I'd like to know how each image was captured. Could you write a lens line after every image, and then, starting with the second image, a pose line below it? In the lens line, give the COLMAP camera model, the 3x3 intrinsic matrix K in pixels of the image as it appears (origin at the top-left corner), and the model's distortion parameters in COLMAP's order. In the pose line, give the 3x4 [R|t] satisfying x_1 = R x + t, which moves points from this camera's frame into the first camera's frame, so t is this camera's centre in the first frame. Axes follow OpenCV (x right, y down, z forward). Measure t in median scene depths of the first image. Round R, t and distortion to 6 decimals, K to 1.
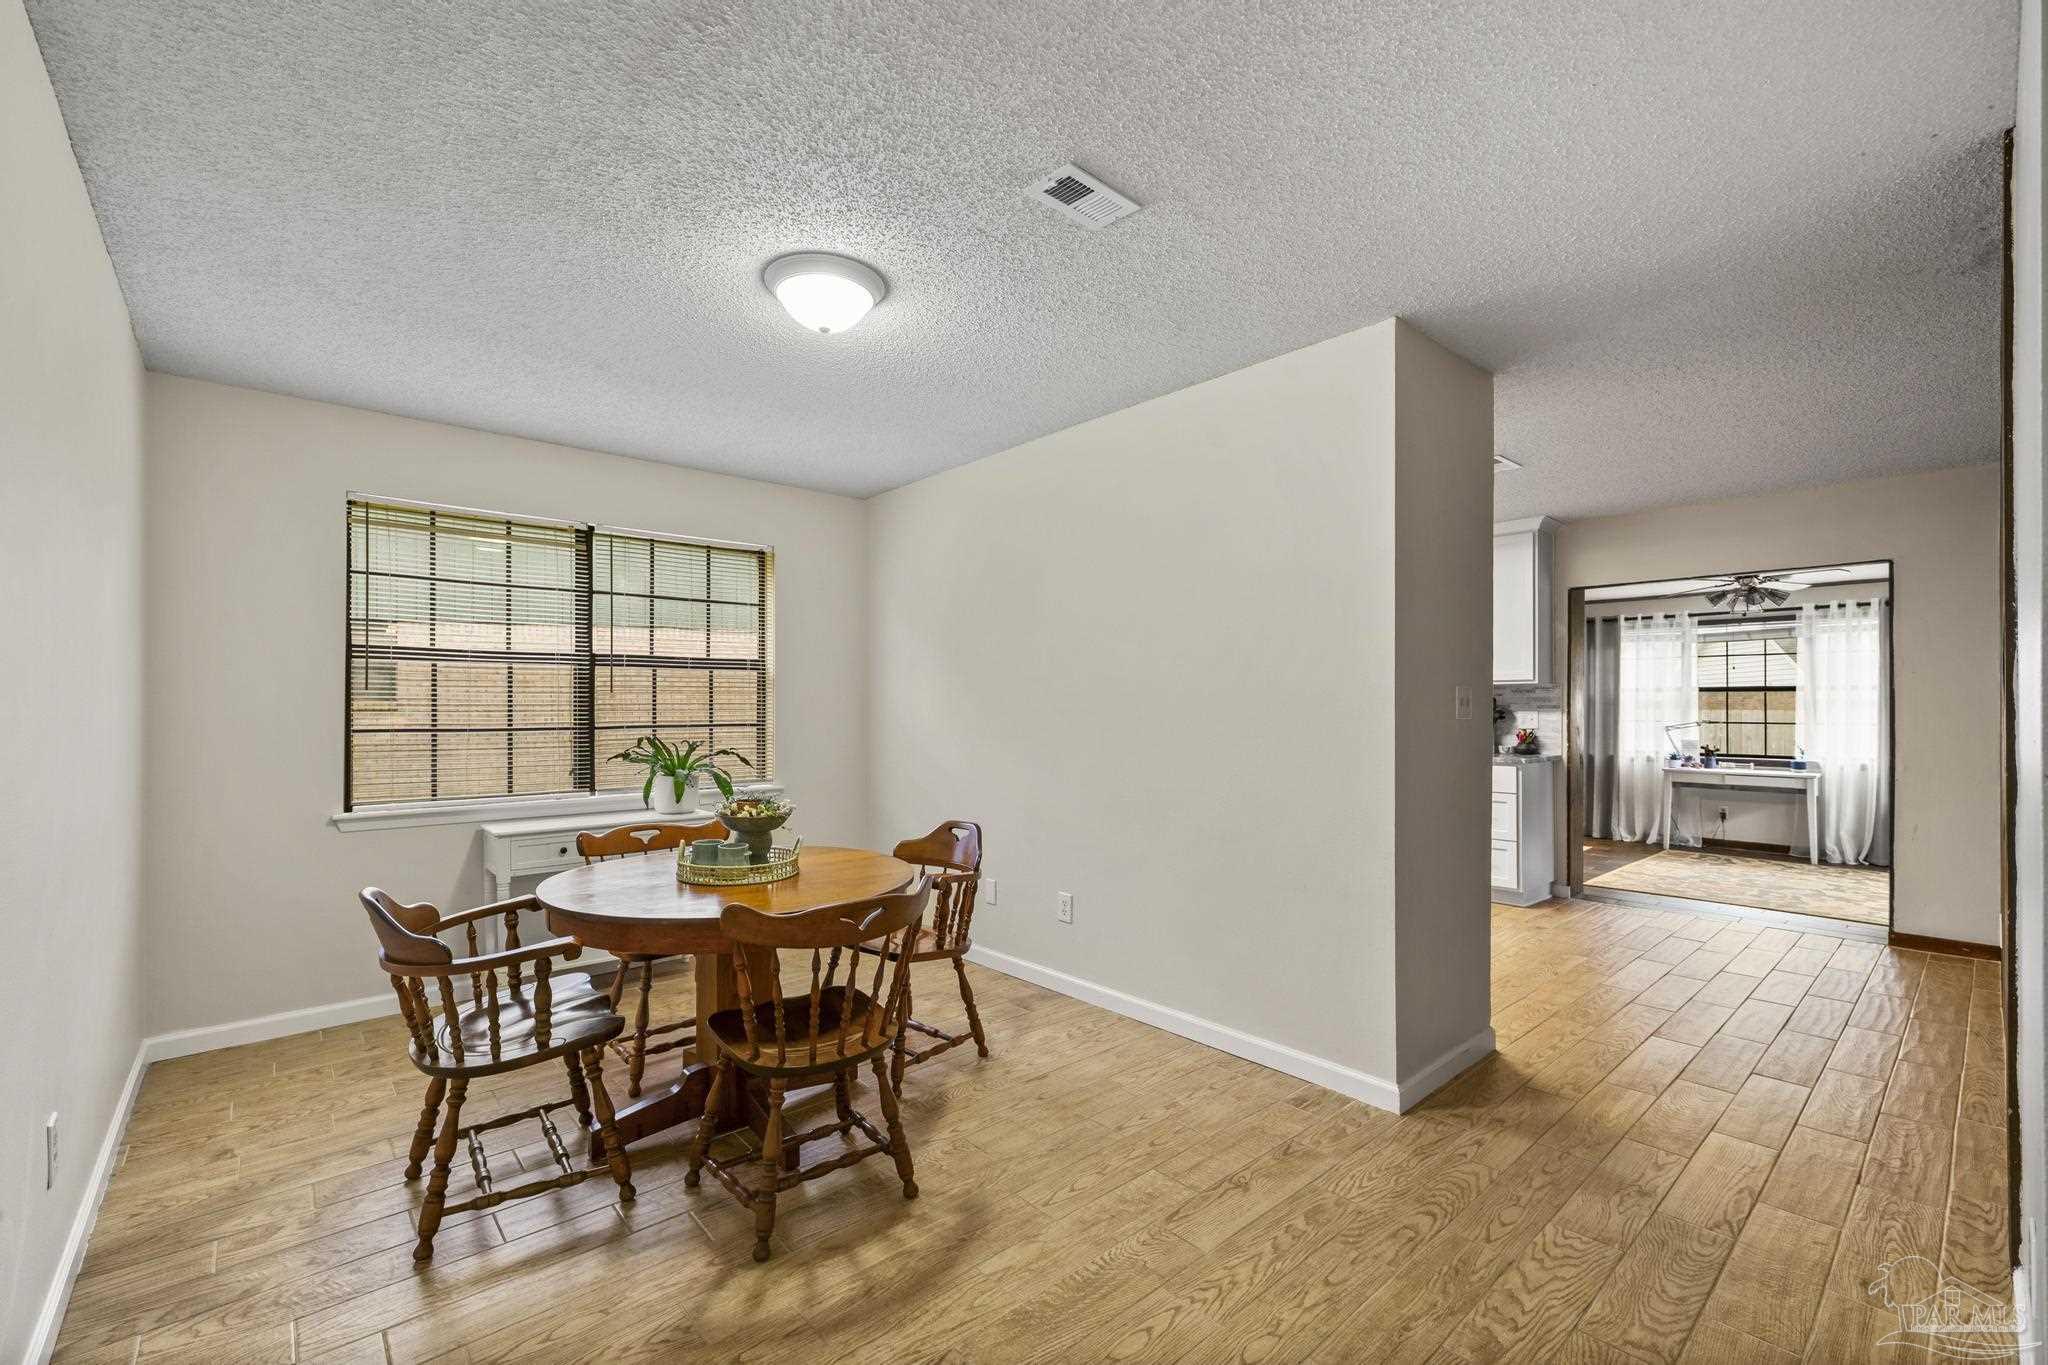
lens RADIAL K [[862.6, 0, 1016.1], [0, 862.6, 703.9], [0, 0, 1]] dist [0.001376, 0.000258]
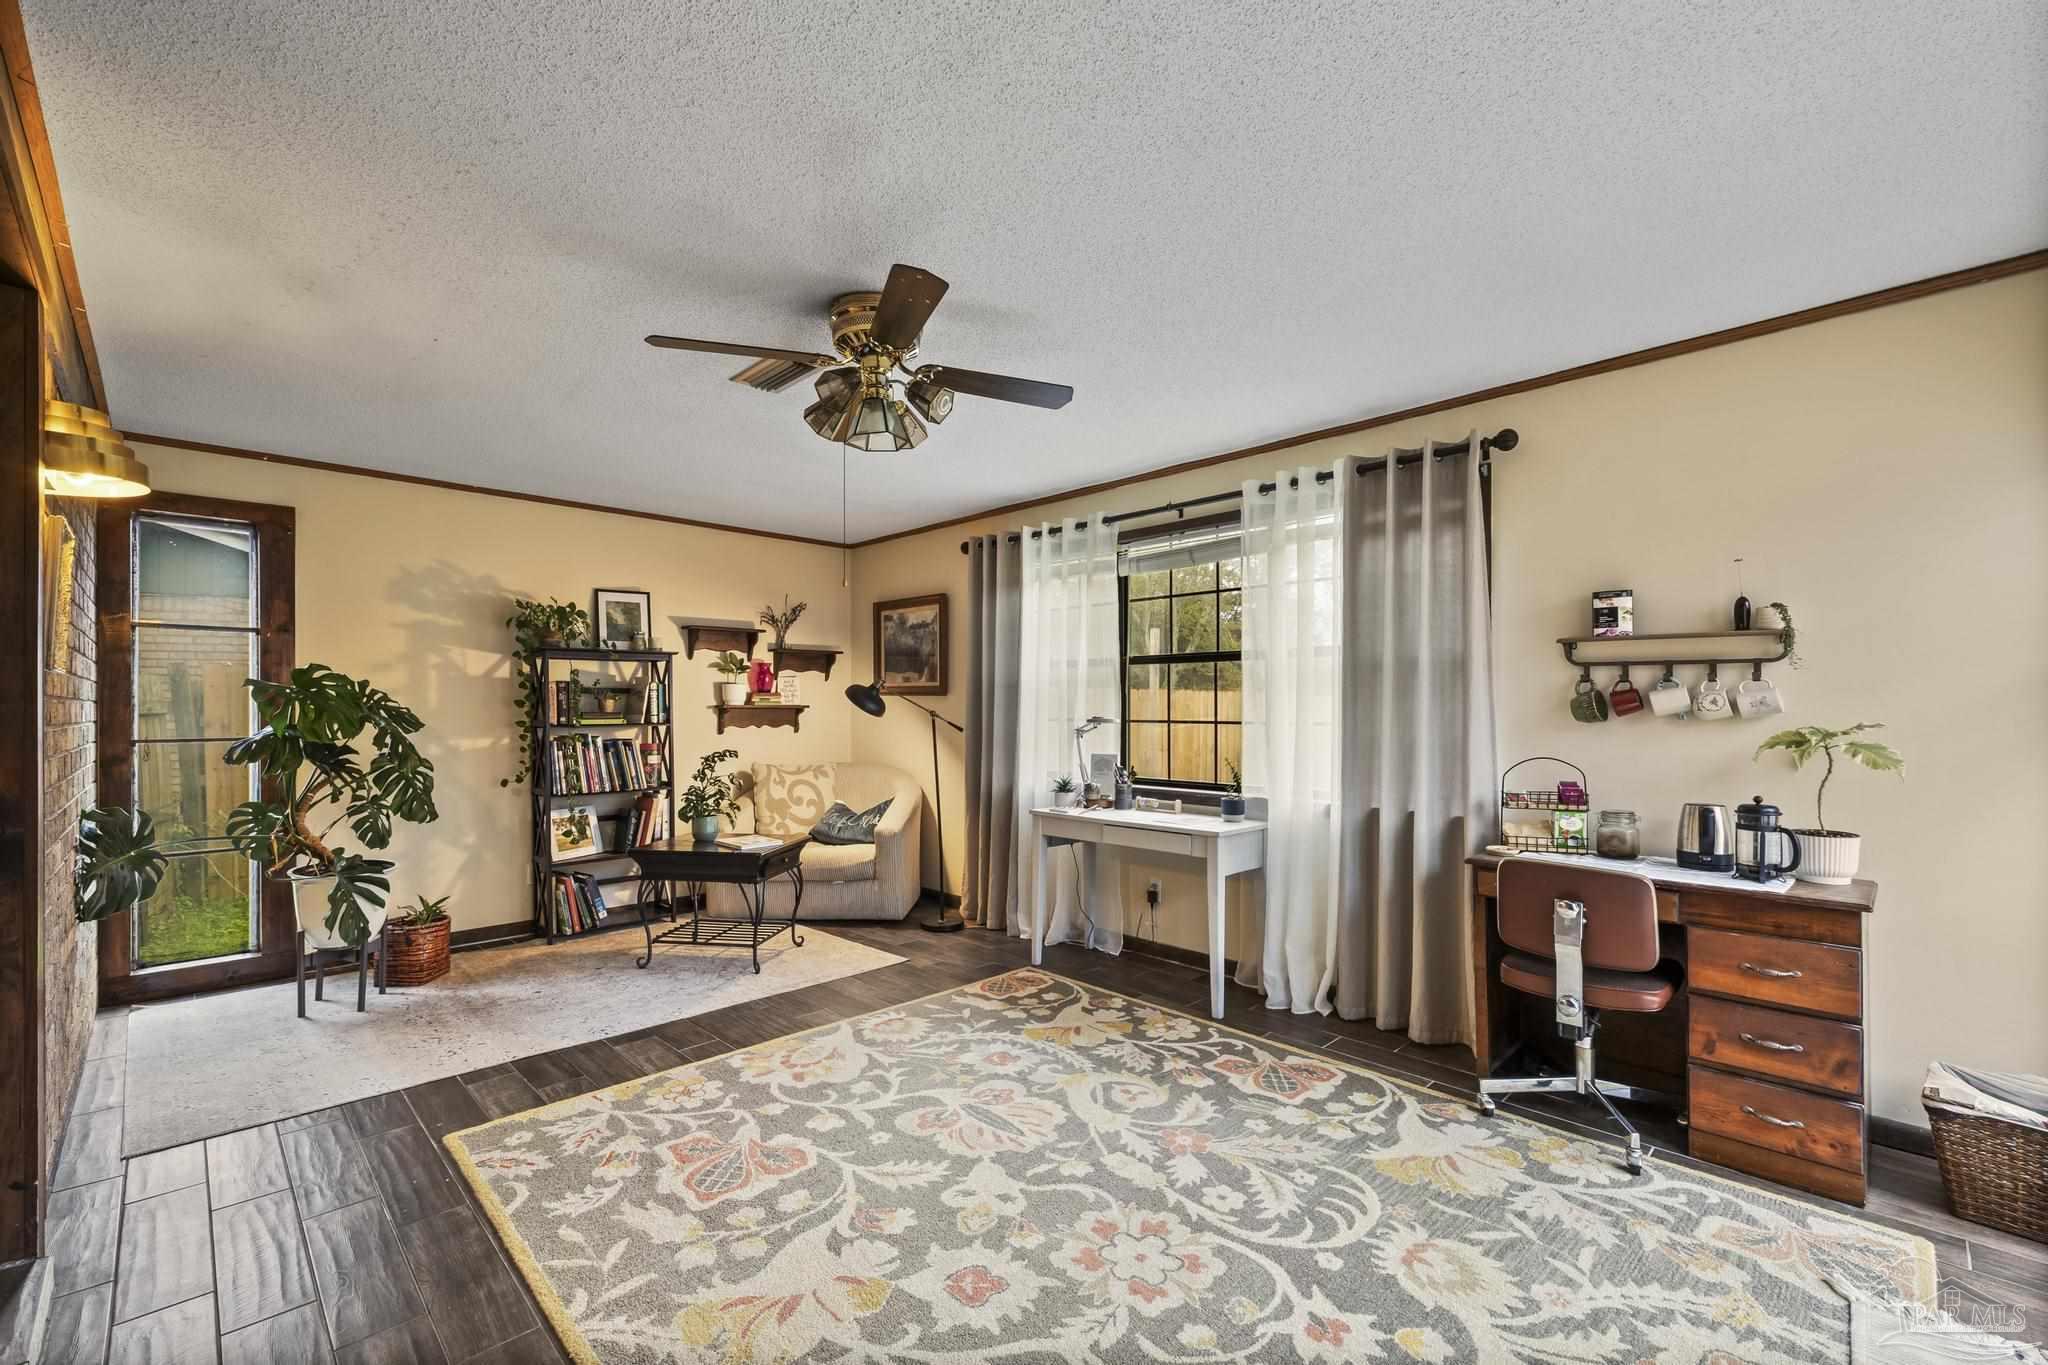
lens RADIAL K [[867.4, 0, 1021.4], [0, 867.4, 699.2], [0, 0, 1]] dist [0.001440, 0.000387]
pose [[0.998543, -0.001536, 0.053942, 0.743023], [0.001993, 0.999963, -0.008424, 0.013190], [-0.053927, 0.008519, 0.998509, 0.495301]]
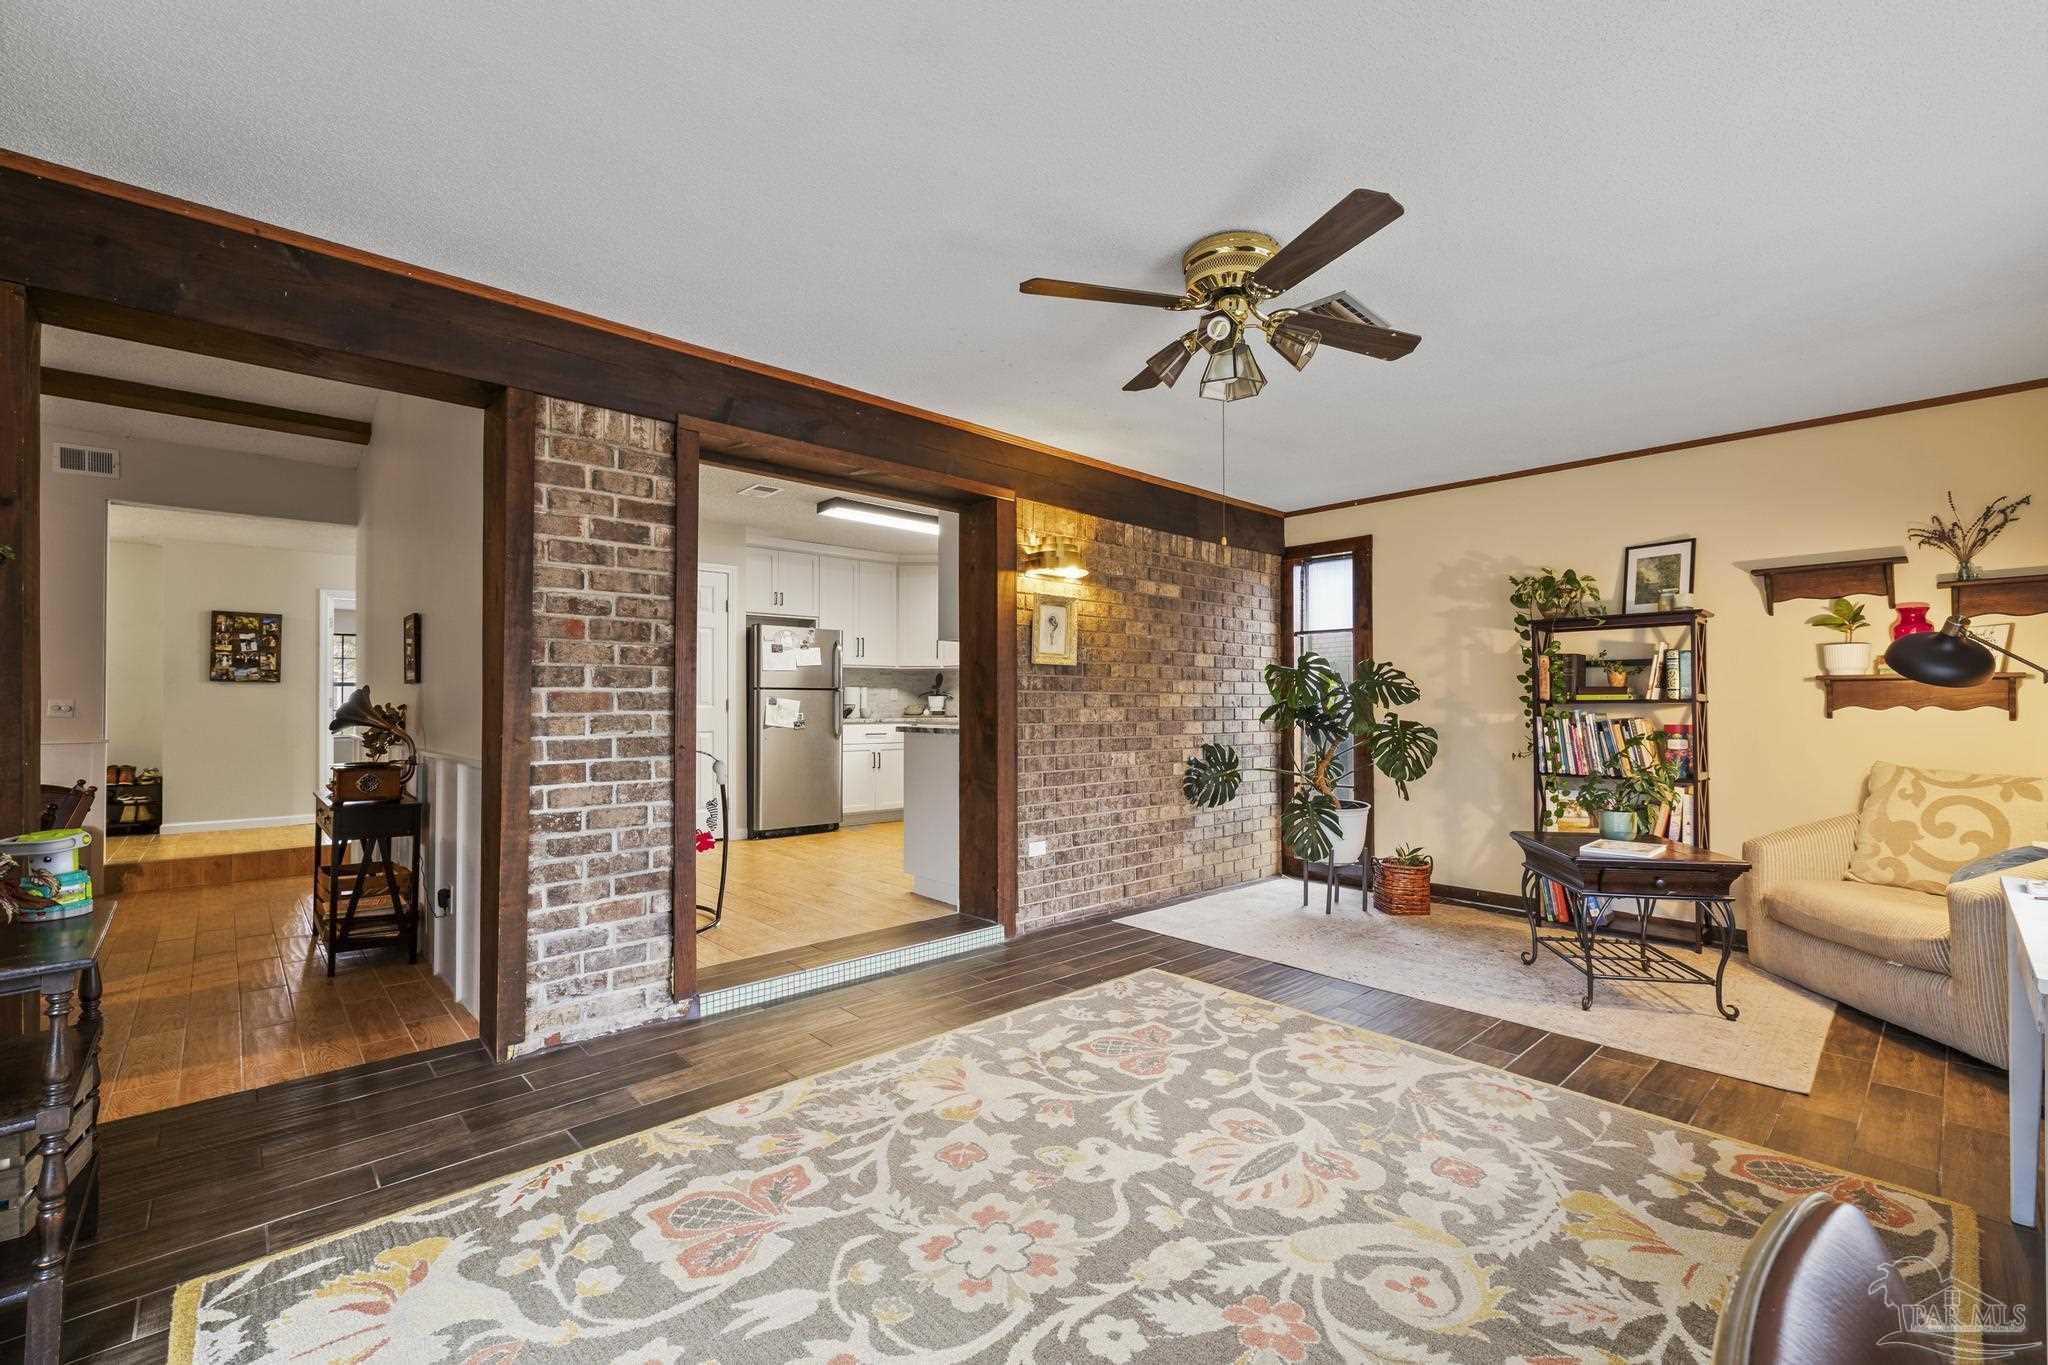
lens RADIAL K [[867.4, 0, 1021.4], [0, 867.4, 699.2], [0, 0, 1]] dist [0.001440, 0.000387]
pose [[0.022494, -0.004694, -0.999736, 1.022837], [0.001527, 0.999988, -0.004661, 0.026561], [0.999746, -0.001422, 0.022501, 0.748017]]
